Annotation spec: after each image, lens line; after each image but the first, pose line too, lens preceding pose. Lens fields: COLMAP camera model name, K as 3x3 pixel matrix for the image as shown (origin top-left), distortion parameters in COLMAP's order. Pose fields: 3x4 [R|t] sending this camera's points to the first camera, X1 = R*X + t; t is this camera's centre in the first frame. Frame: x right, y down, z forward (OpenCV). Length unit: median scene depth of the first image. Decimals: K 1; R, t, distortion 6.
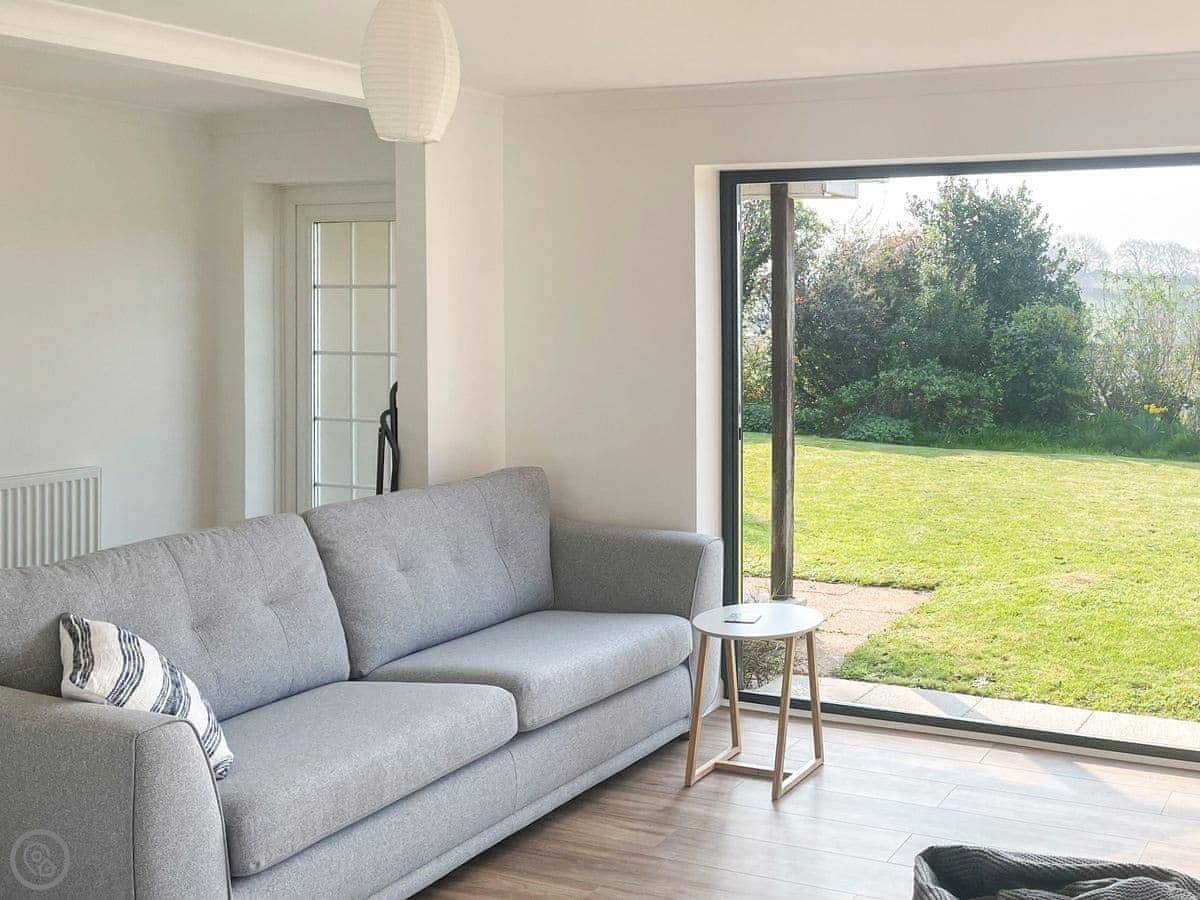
lens RADIAL K [[1722.3, 0, 600.0], [0, 1722.3, 450.0], [0, 0, 1]] dist [0.004459, -0.011140]
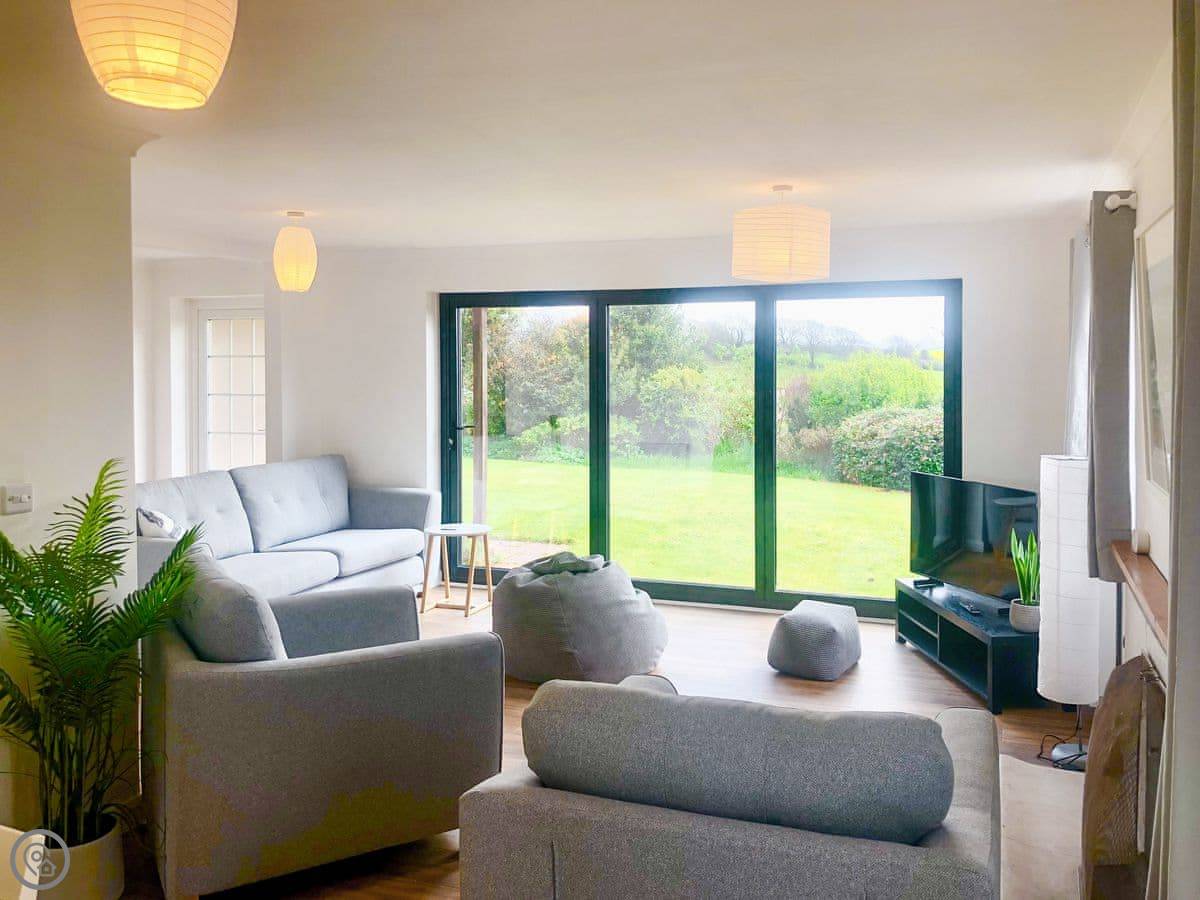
lens RADIAL K [[1722.3, 0, 600.0], [0, 1722.3, 450.0], [0, 0, 1]] dist [0.004459, -0.011140]
pose [[0.987752, 0.001346, 0.156025, -0.053403], [0.004014, 0.999413, -0.034034, 0.074167], [-0.155979, 0.034243, 0.987167, -0.946105]]
